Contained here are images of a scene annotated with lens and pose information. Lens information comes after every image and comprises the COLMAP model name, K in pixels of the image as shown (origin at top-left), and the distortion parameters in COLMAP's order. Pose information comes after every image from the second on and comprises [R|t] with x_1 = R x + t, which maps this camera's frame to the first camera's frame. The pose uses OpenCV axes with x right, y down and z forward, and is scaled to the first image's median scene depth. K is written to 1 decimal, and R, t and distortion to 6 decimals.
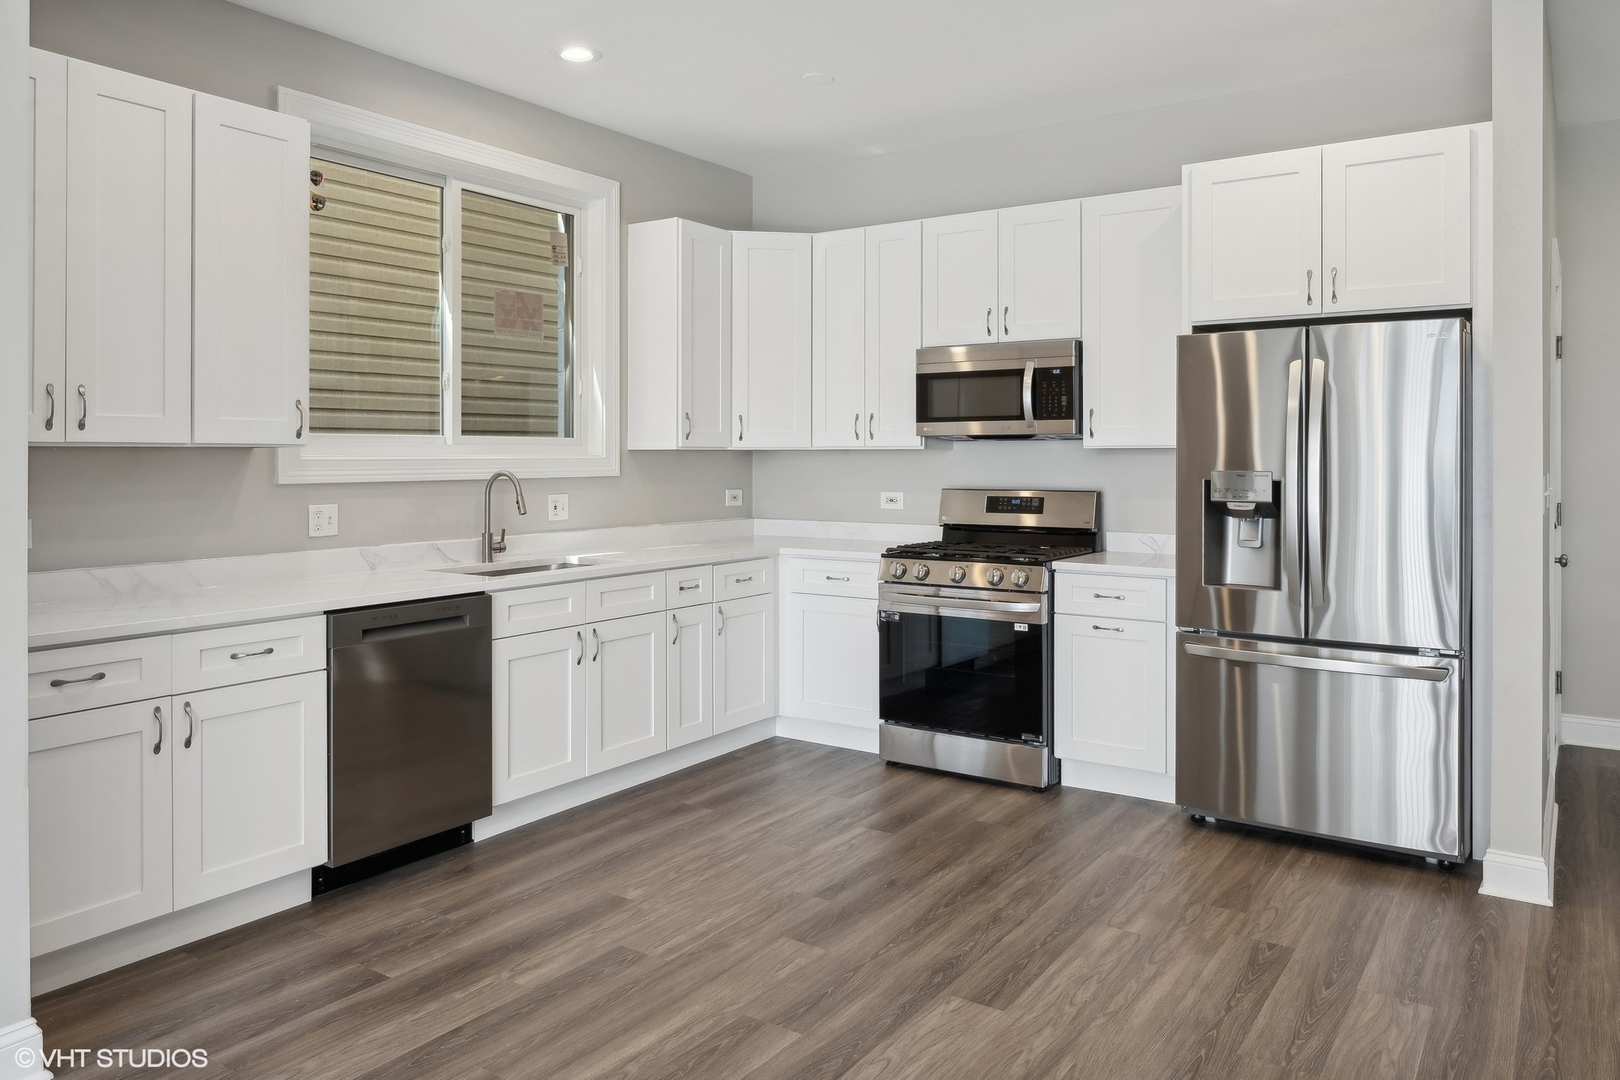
lens RADIAL K [[1135.7, 0, 805.1], [0, 1135.7, 466.5], [0, 0, 1]] dist [-0.003968, 0.000002]
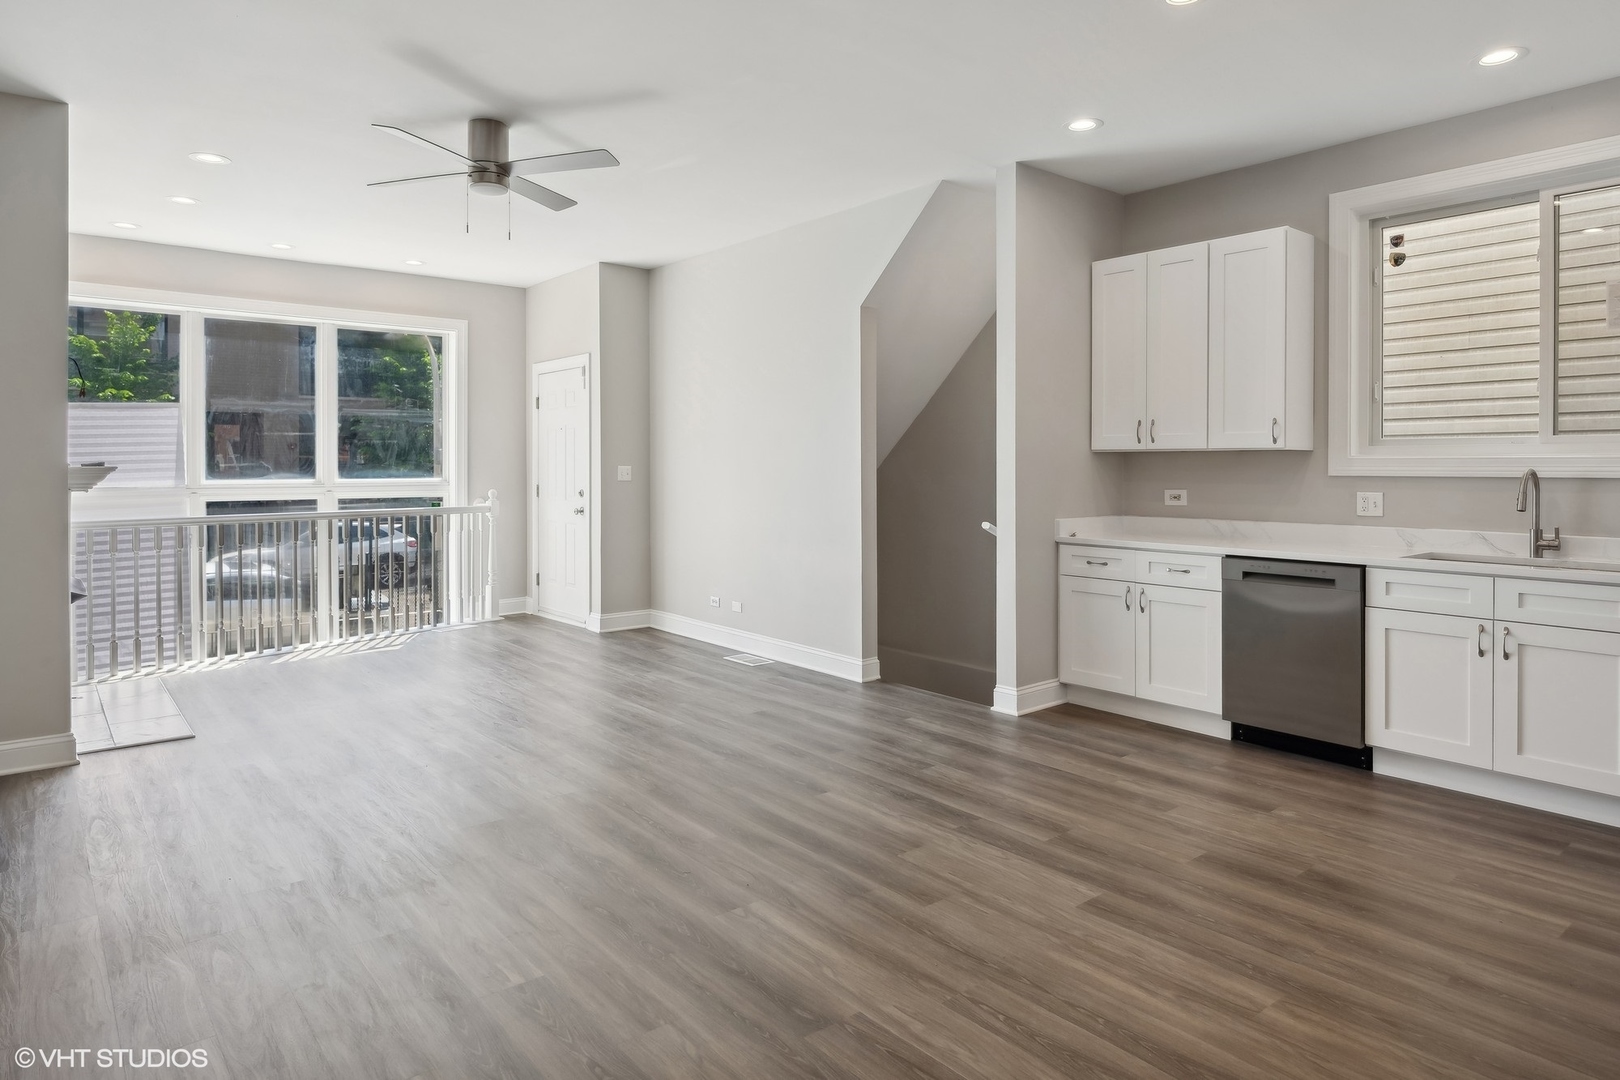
lens RADIAL K [[951.5, 0, 805.7], [0, 951.5, 465.1], [0, 0, 1]] dist [-0.019533, 0.015026]
pose [[-0.276652, 0.004723, -0.960959, 0.741476], [-0.007711, 0.999945, 0.007135, -0.000937], [0.960939, 0.009384, -0.276600, 0.599738]]
